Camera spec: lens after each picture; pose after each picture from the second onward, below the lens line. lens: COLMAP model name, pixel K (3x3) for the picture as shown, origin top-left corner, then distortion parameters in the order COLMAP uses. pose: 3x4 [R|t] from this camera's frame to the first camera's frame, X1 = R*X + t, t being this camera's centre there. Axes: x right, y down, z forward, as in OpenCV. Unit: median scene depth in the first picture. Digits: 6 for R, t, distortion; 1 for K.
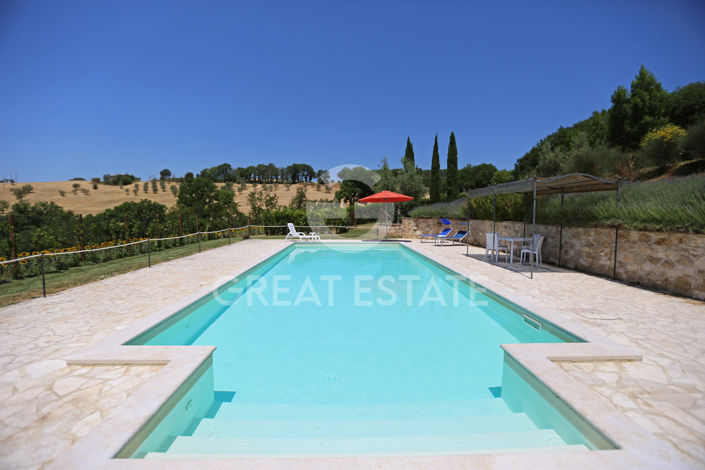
lens RADIAL K [[312.7, 0, 352.5], [0, 312.7, 235.0], [0, 0, 1]] dist [-0.052989, 0.017399]
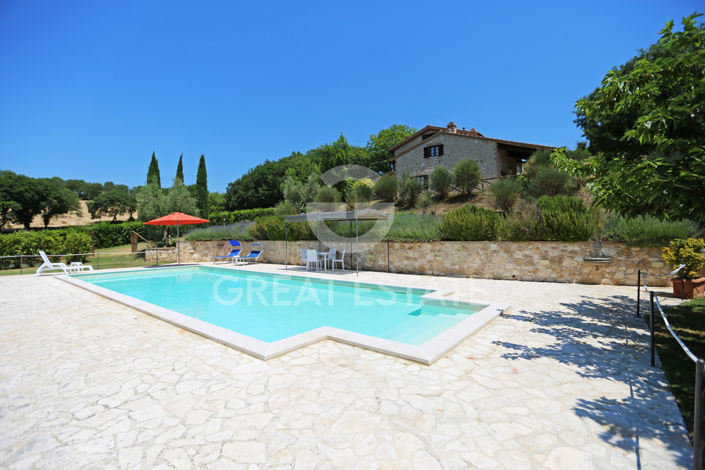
lens RADIAL K [[312.7, 0, 352.5], [0, 312.7, 235.0], [0, 0, 1]] dist [-0.052989, 0.017399]
pose [[0.670222, -0.009756, 0.742096, -0.289455], [0.062789, 0.997074, -0.043599, 0.001181], [-0.739499, 0.075817, 0.668874, -0.021307]]
